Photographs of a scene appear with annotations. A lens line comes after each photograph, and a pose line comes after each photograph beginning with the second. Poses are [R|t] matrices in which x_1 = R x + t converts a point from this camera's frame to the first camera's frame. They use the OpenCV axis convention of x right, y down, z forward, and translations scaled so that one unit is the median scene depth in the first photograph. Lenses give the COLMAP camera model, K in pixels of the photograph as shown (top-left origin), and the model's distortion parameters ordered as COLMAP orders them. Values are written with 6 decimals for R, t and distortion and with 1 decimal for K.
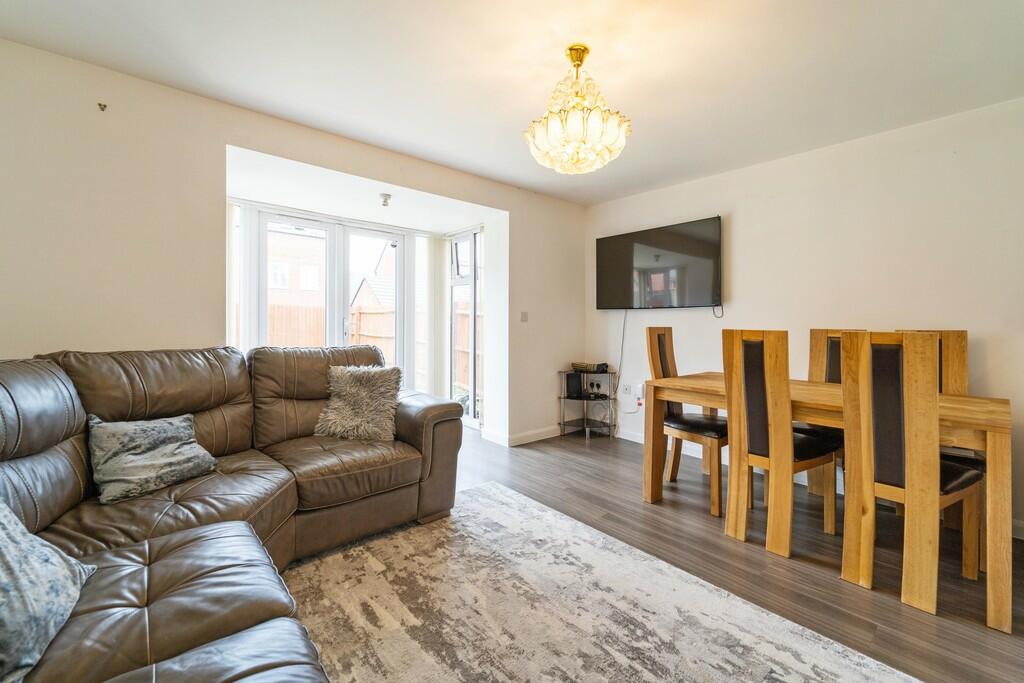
lens RADIAL K [[426.3, 0, 517.8], [0, 426.3, 318.9], [0, 0, 1]] dist [0.000978, 0.000070]
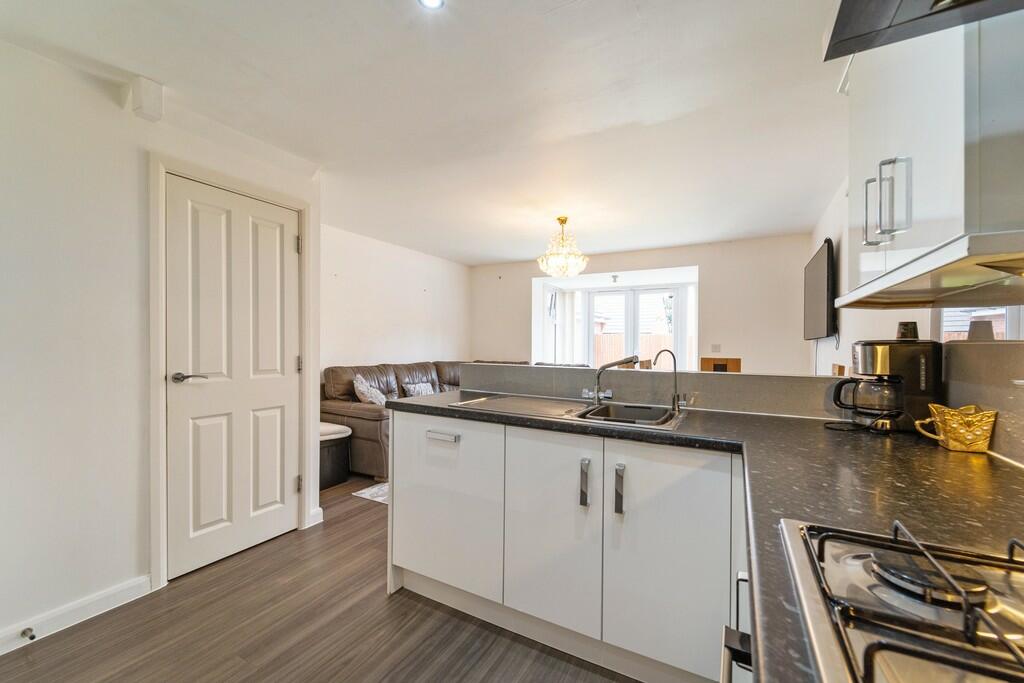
lens RADIAL K [[419.2, 0, 514.2], [0, 419.2, 346.0], [0, 0, 1]] dist [0.000951, 0.000053]
pose [[0.345925, -0.004011, -0.938254, 1.926827], [0.005502, 0.999982, -0.002247, -0.024364], [0.938246, -0.004385, 0.345941, 0.108119]]
